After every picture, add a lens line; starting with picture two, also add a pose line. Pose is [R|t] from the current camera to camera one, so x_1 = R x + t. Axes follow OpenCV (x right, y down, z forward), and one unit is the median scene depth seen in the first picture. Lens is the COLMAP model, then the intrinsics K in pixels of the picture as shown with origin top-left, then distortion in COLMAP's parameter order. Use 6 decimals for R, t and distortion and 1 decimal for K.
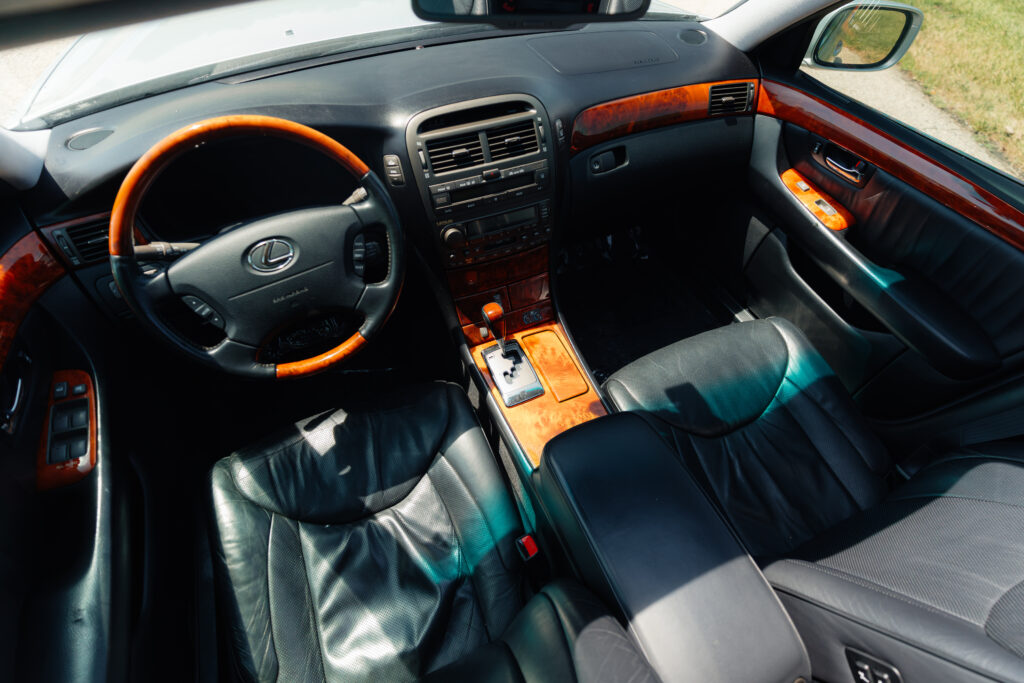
lens RADIAL K [[508.2, 0, 512.0], [0, 508.2, 341.5], [0, 0, 1]] dist [0.010377, -0.000448]
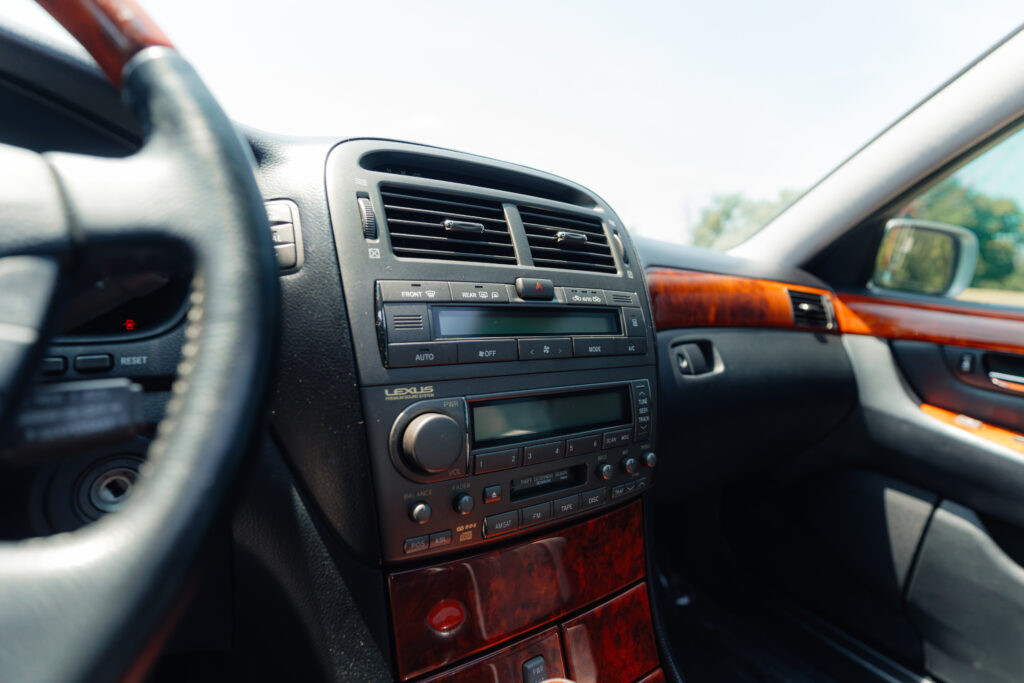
lens RADIAL K [[508.2, 0, 512.0], [0, 508.2, 341.5], [0, 0, 1]] dist [0.010377, -0.000448]
pose [[0.978189, 0.040268, 0.203778, -0.133379], [0.104303, 0.753163, -0.649513, -0.038835], [-0.179633, 0.656600, 0.732535, 0.712828]]
